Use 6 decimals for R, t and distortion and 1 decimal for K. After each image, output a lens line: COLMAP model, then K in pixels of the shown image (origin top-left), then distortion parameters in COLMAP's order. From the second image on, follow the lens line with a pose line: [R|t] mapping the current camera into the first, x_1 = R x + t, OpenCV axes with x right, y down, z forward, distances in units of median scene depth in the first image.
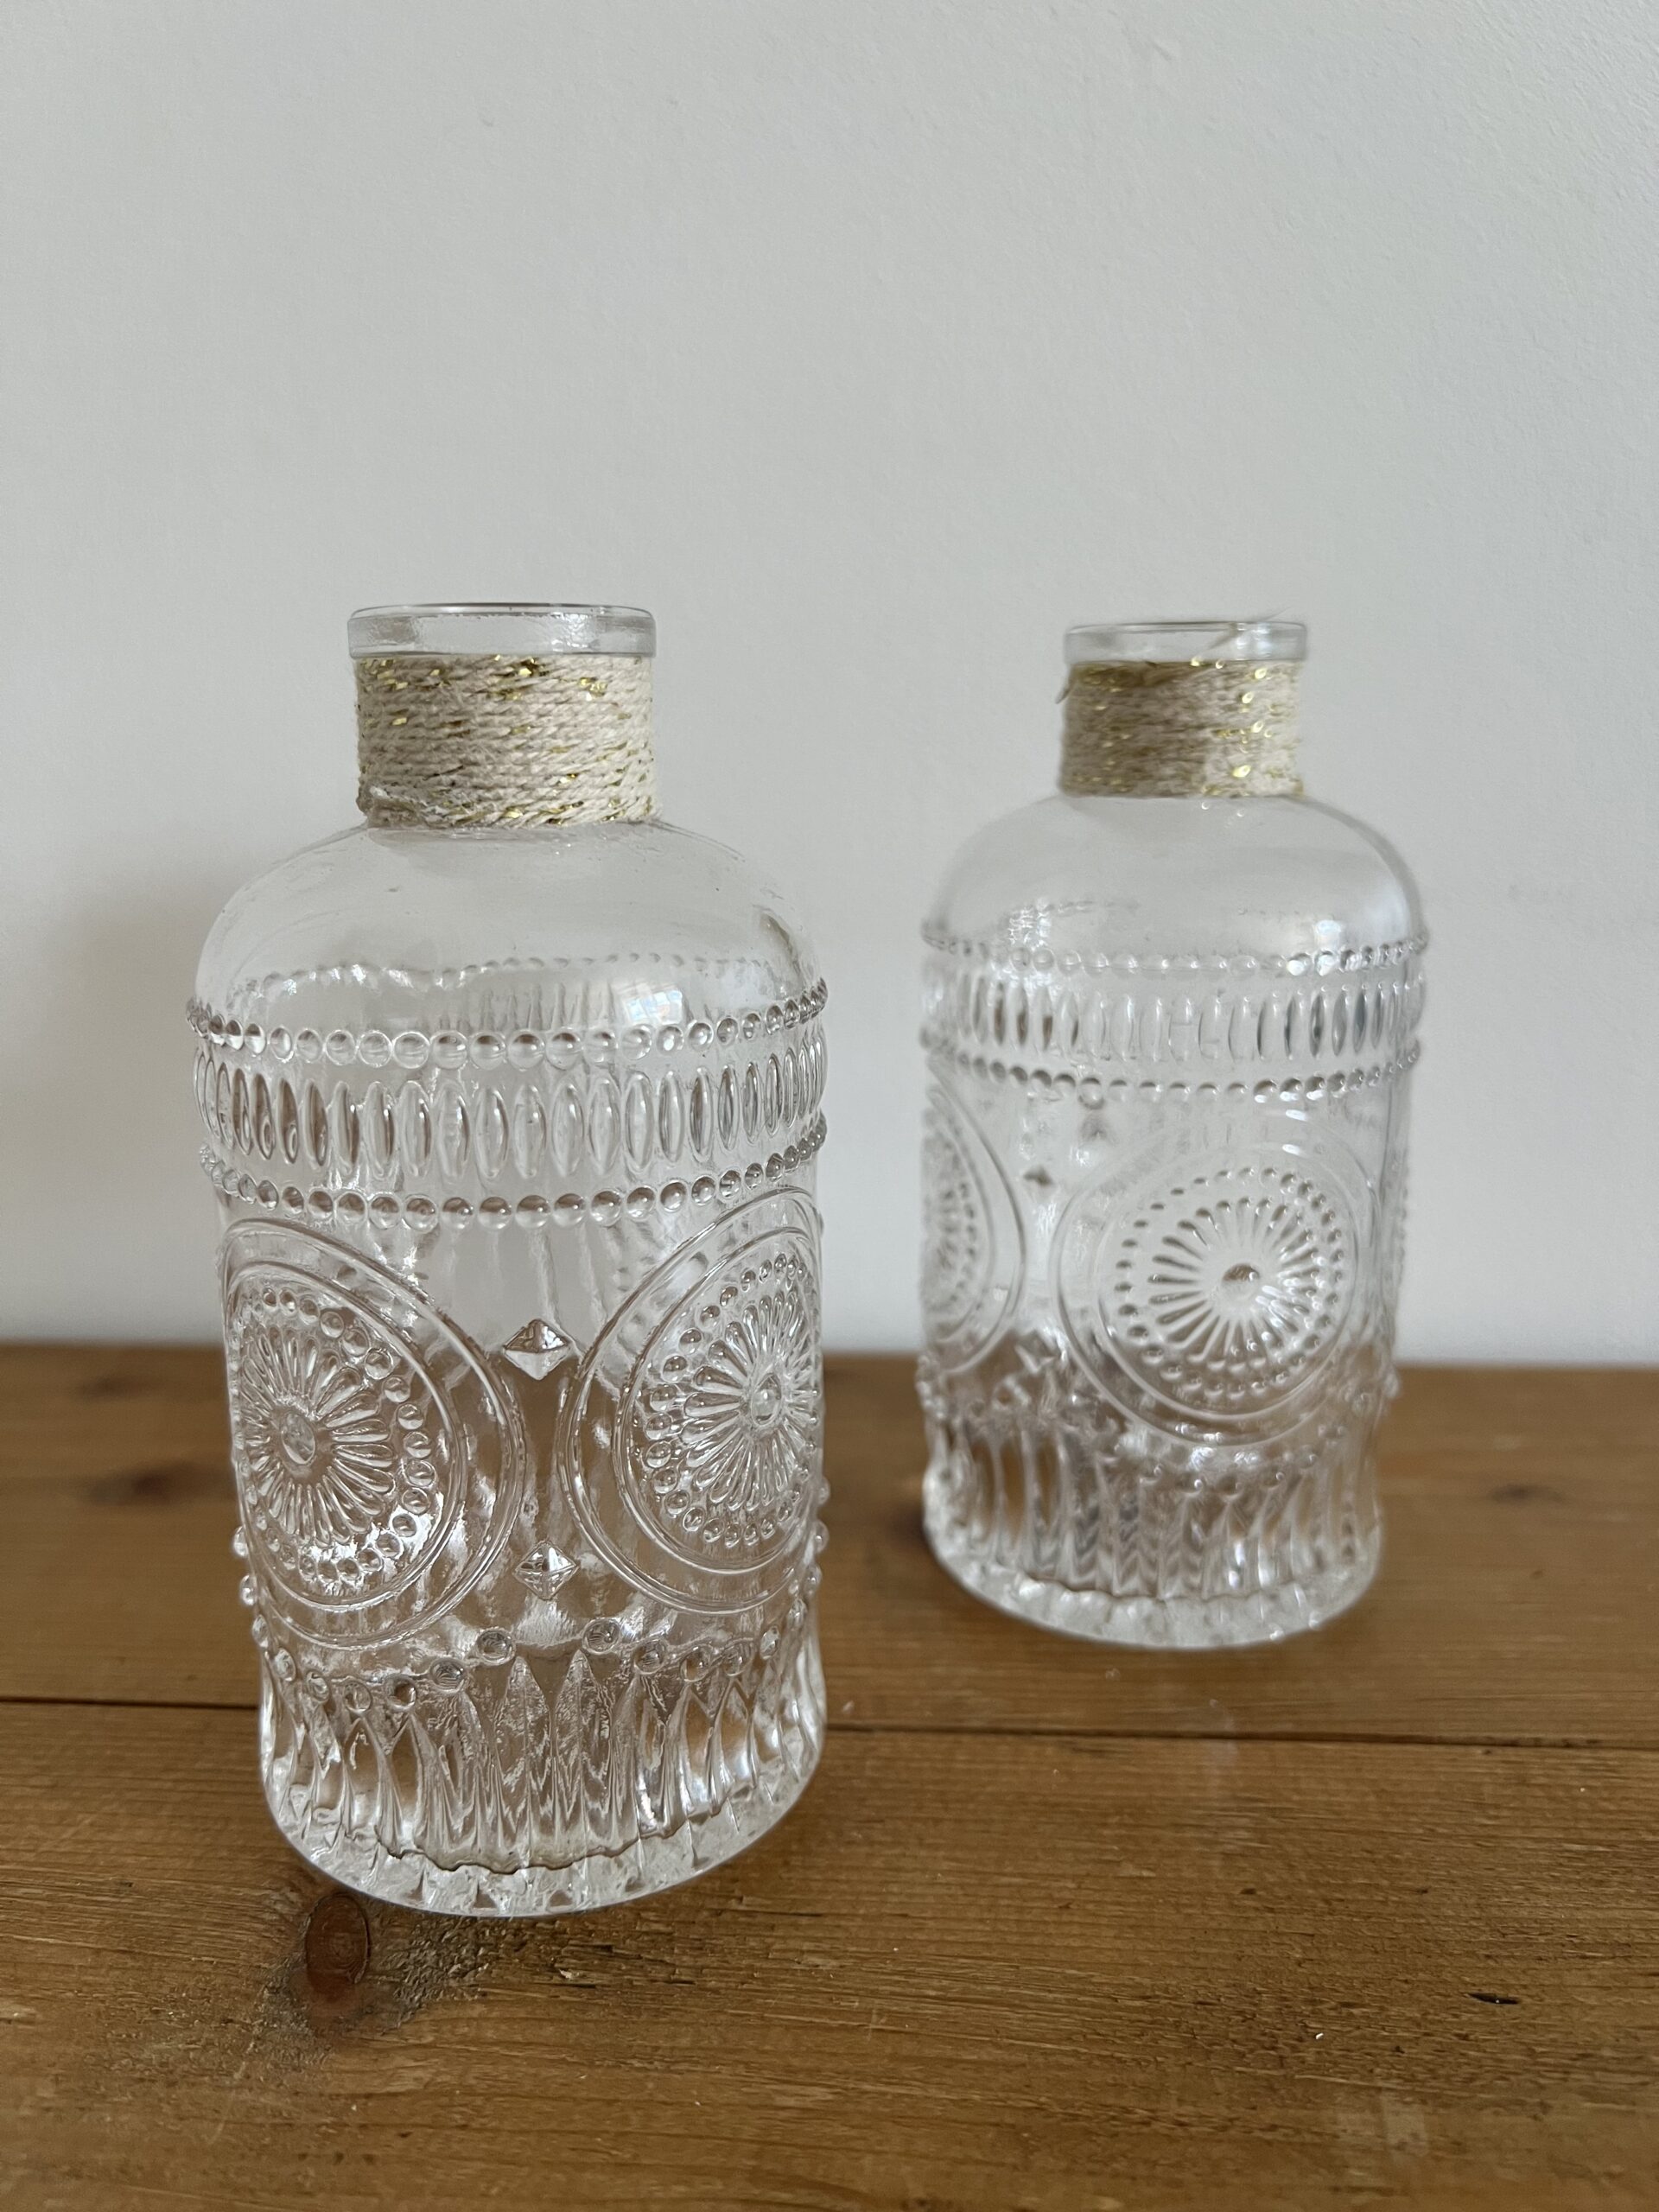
lens RADIAL K [[1719.3, 0, 820.7], [0, 1719.3, 1108.6], [0, 0, 1]] dist [0.023567, -0.066403]
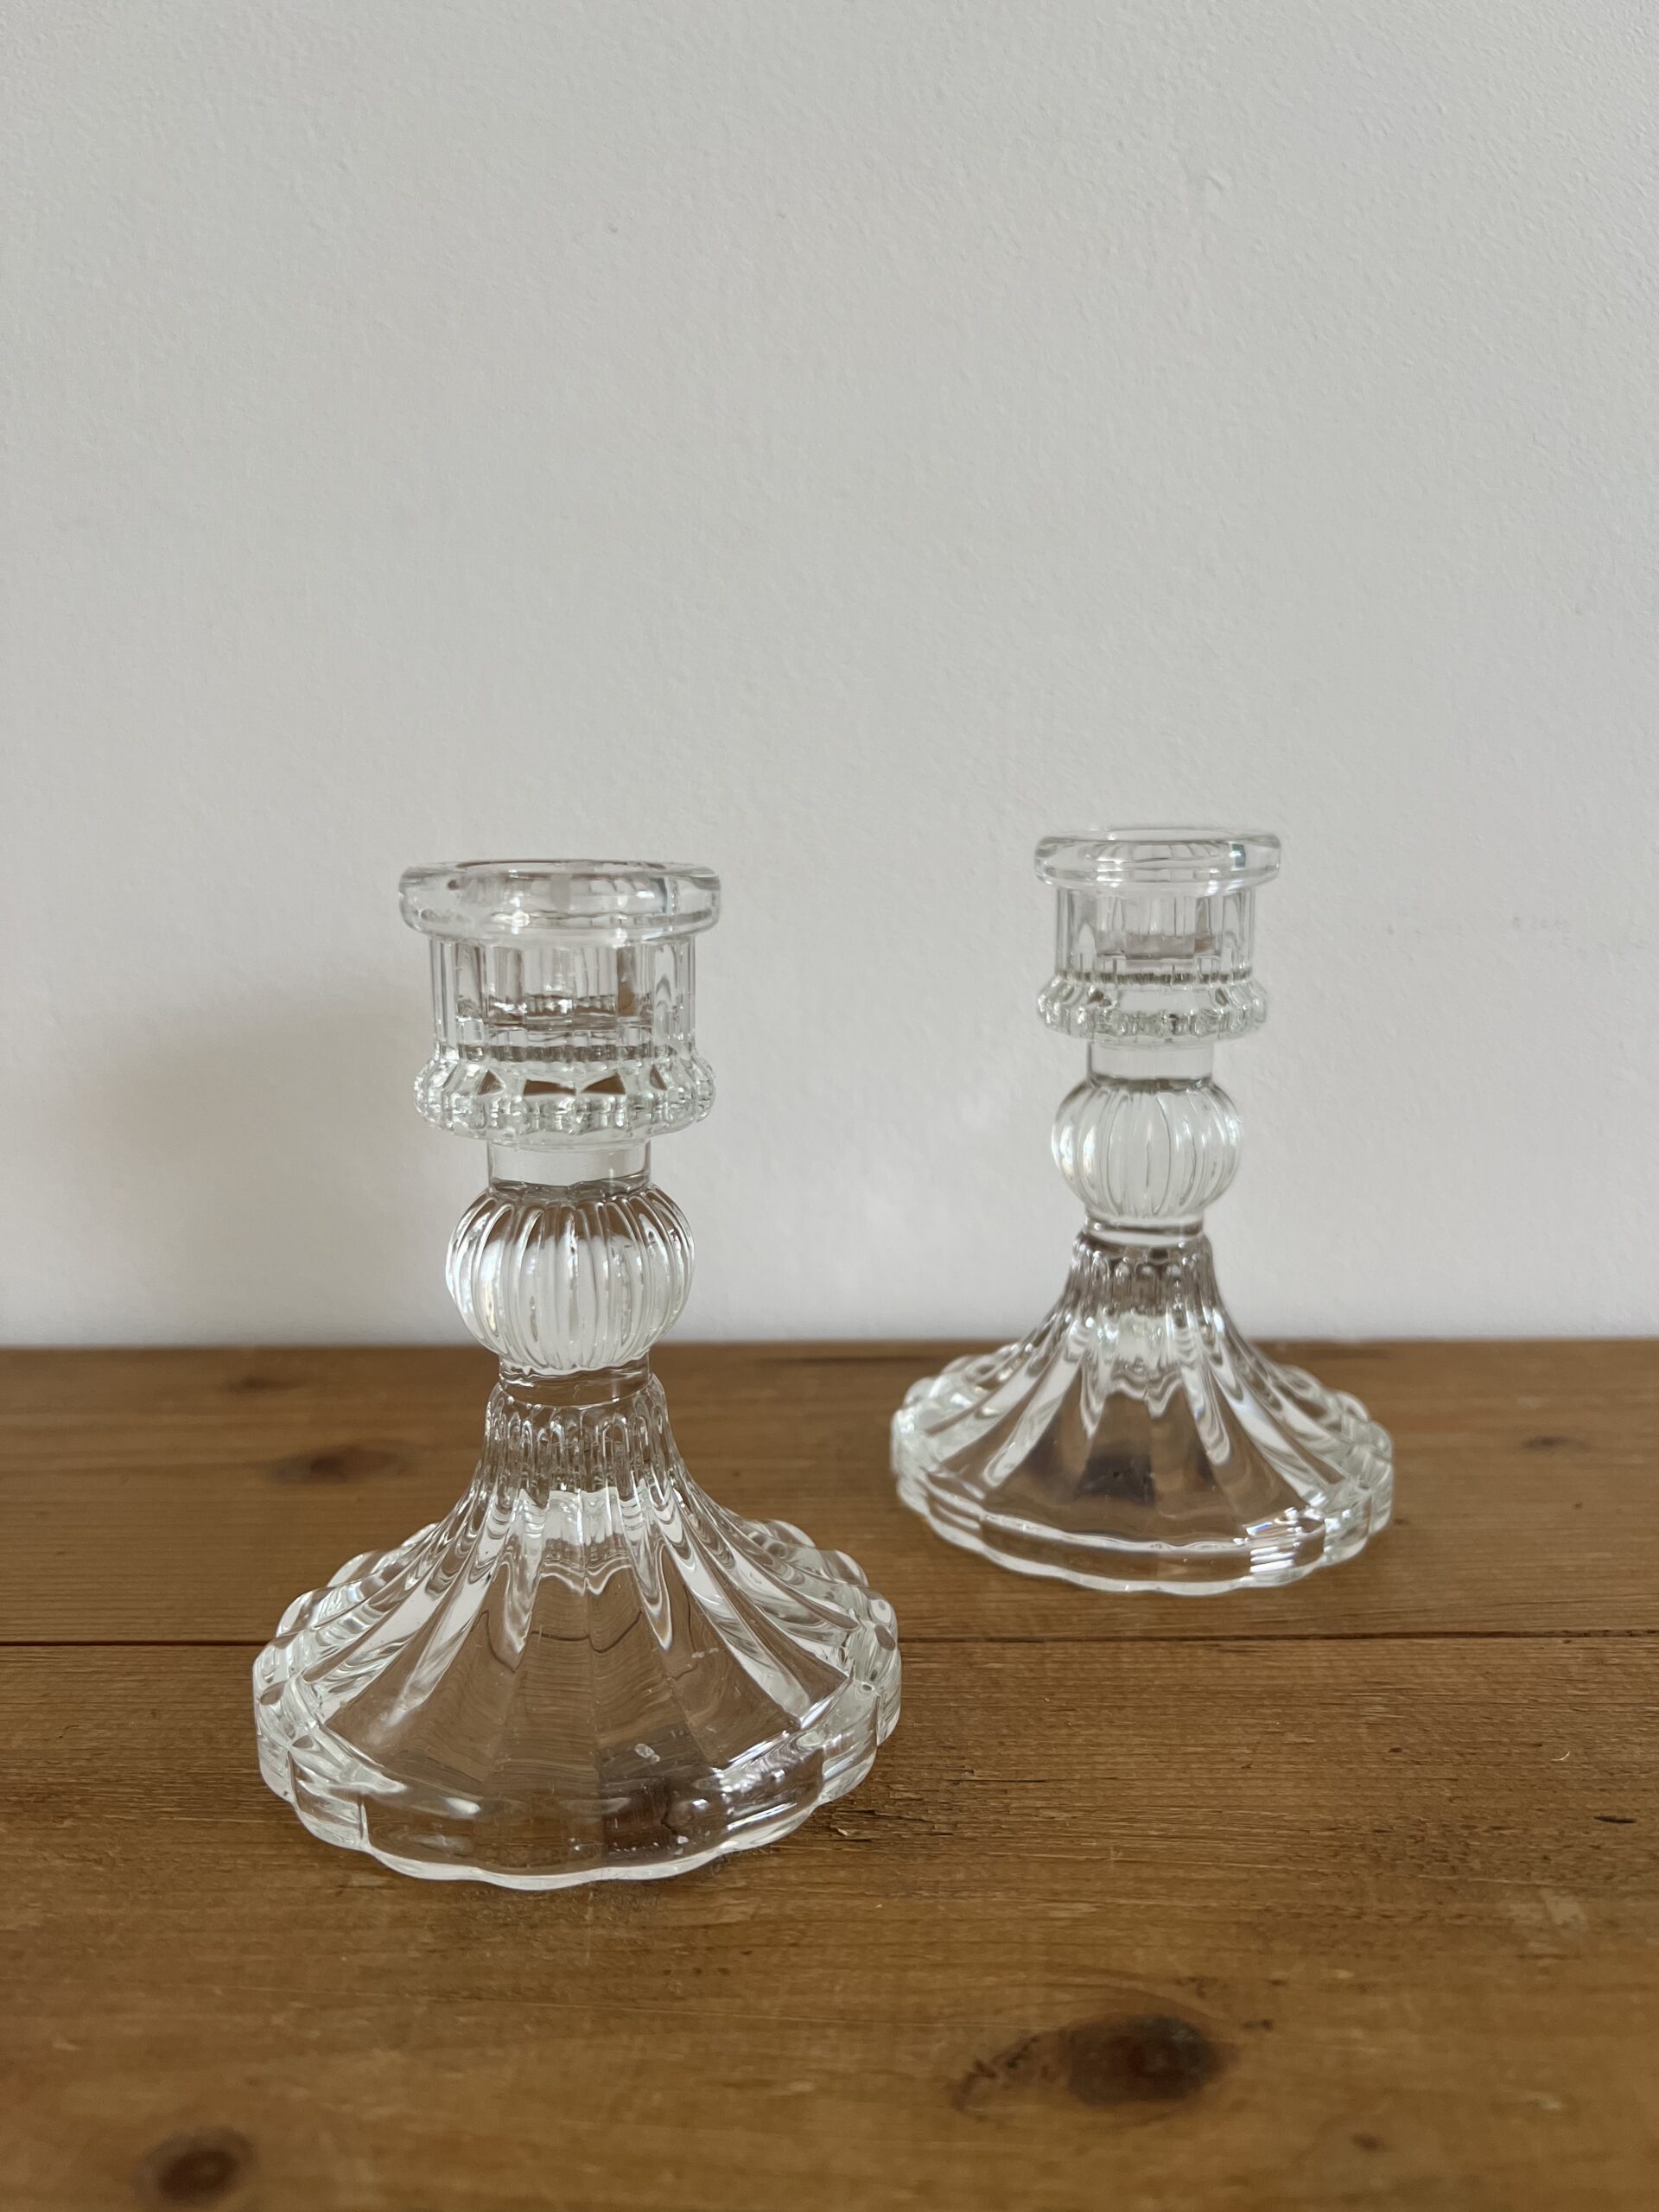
lens RADIAL K [[1709.7, 0, 832.4], [0, 1709.7, 1115.4], [0, 0, 1]] dist [-0.015091, -0.001014]
pose [[0.997979, -0.010498, 0.062670, -0.228717], [0.011934, 0.999674, -0.022578, 0.042443], [-0.062413, 0.023280, 0.997779, -0.174329]]
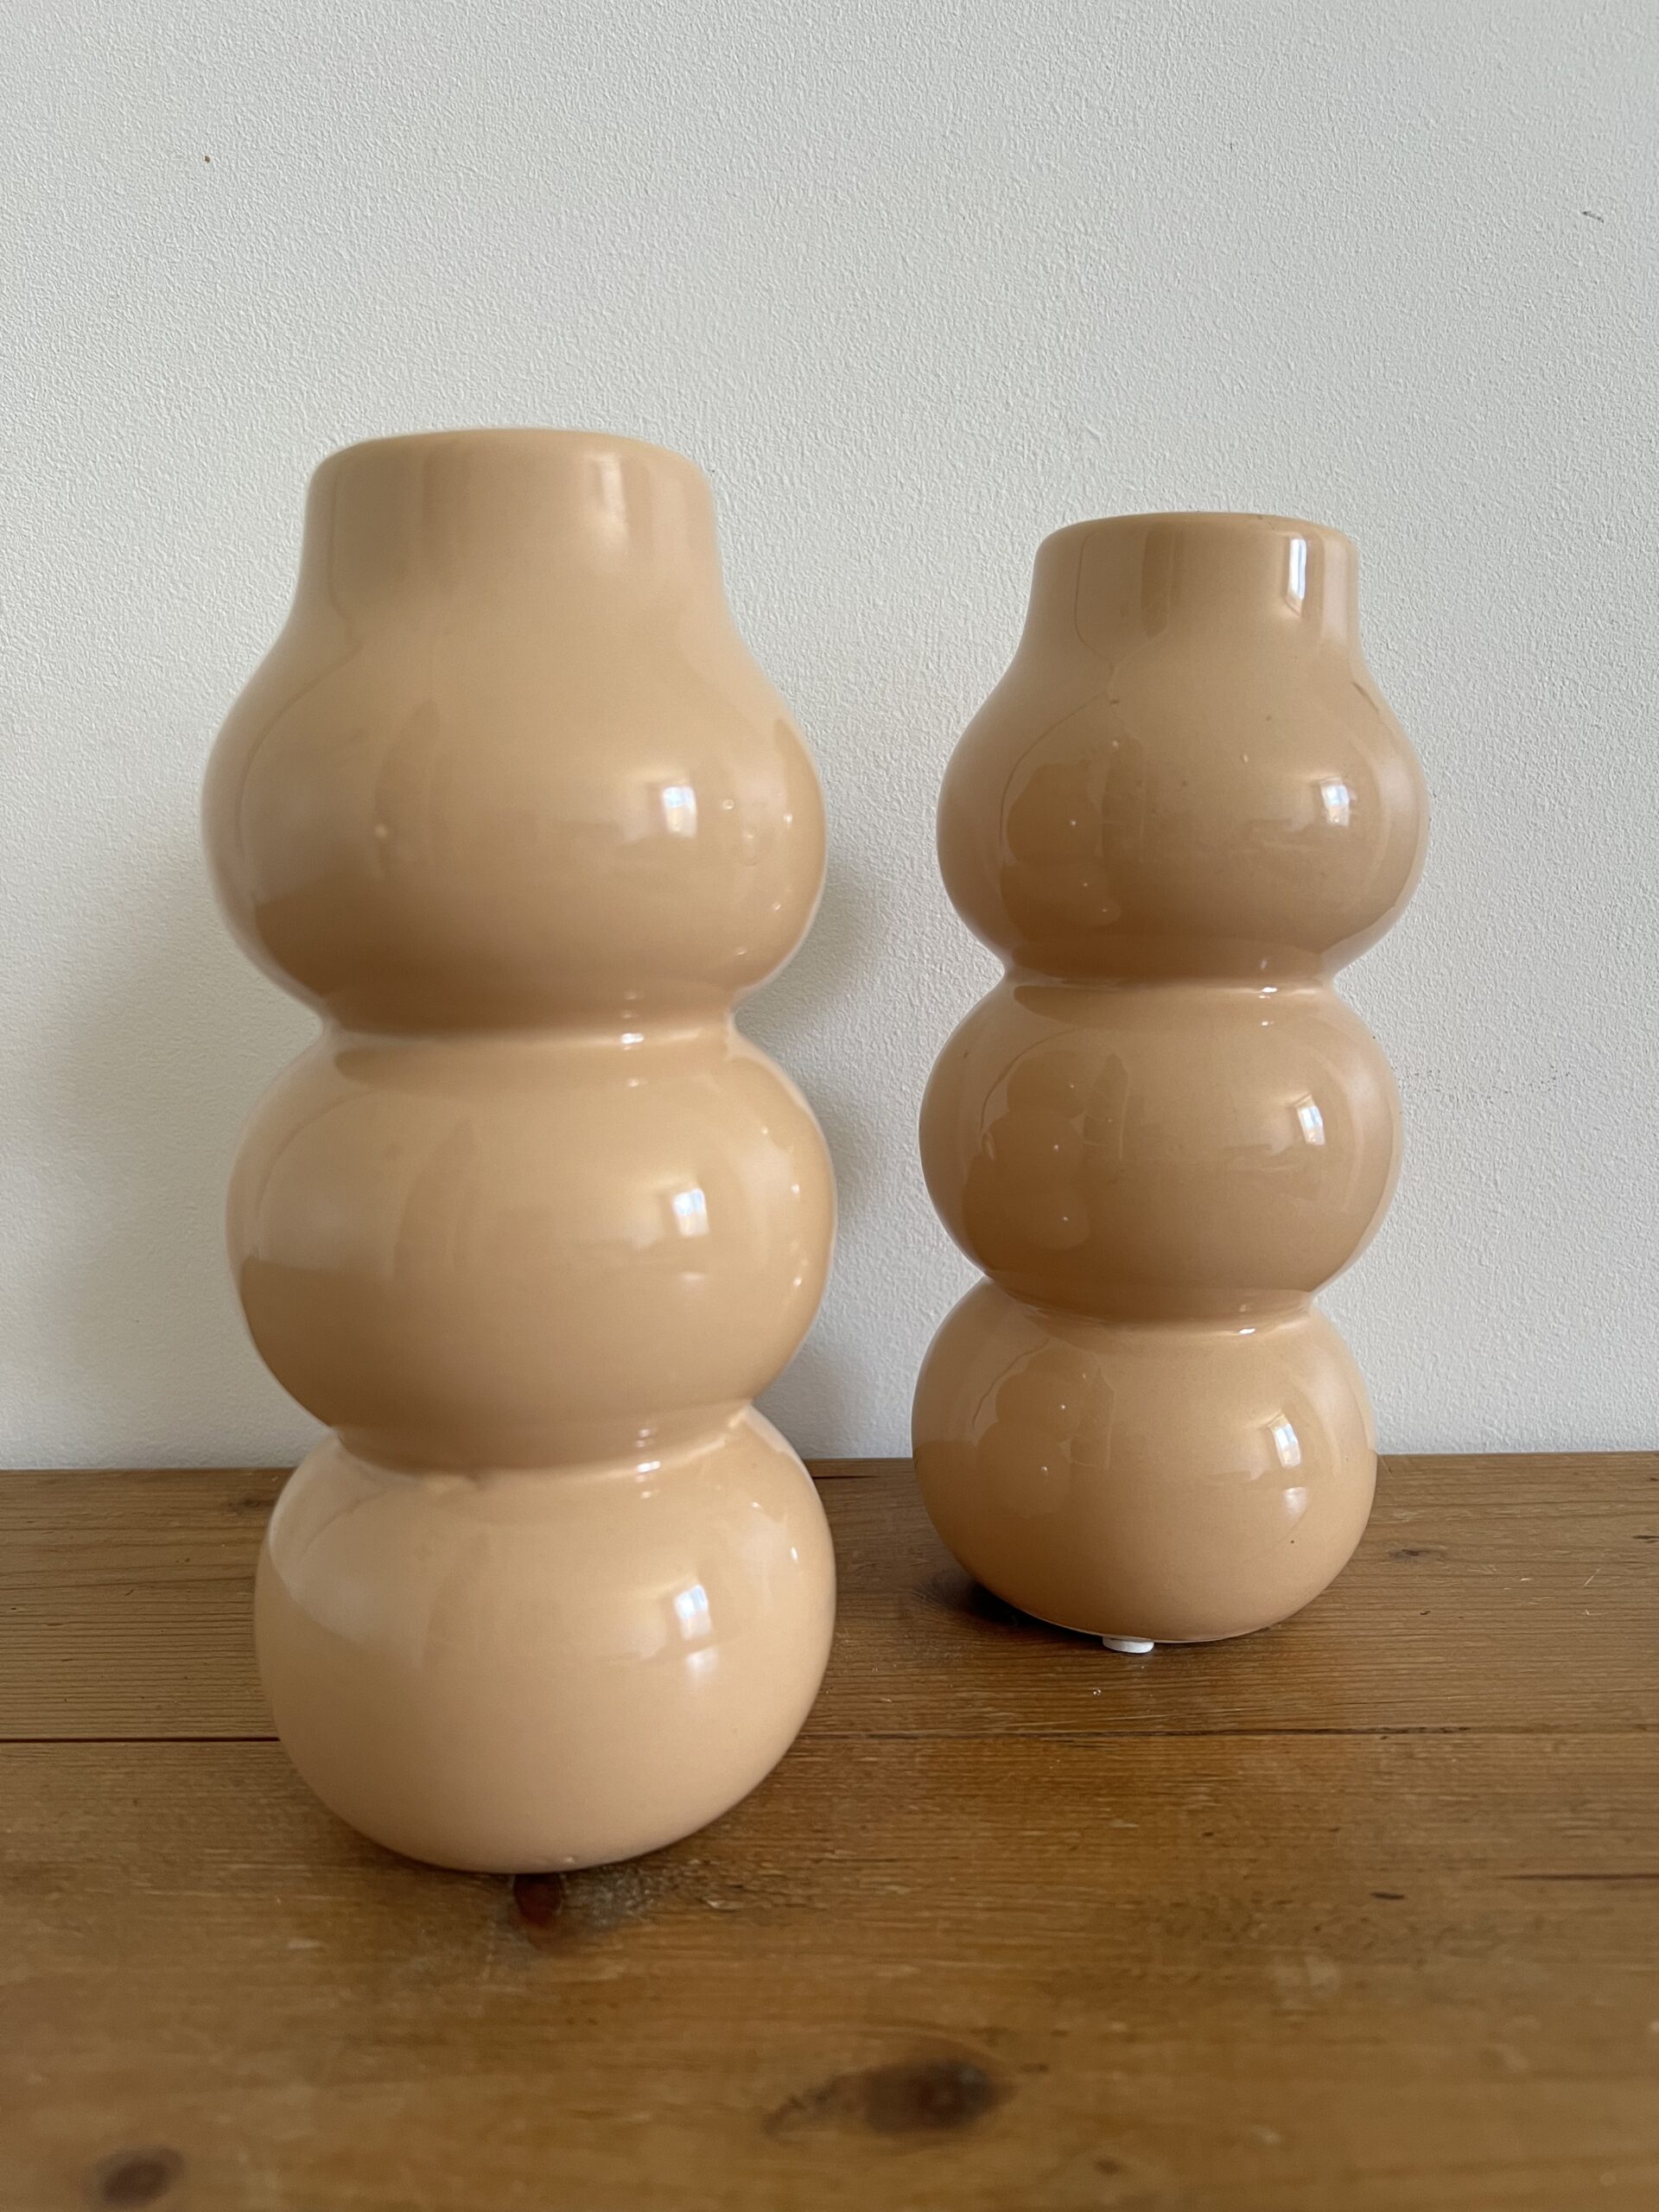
lens RADIAL K [[1686.2, 0, 824.1], [0, 1686.2, 1109.7], [0, 0, 1]] dist [-0.004921, -0.001261]
pose [[0.999316, -0.019356, 0.031499, -0.091495], [0.021926, 0.996276, -0.083388, -0.009755], [-0.029767, 0.084022, 0.996019, -0.392462]]
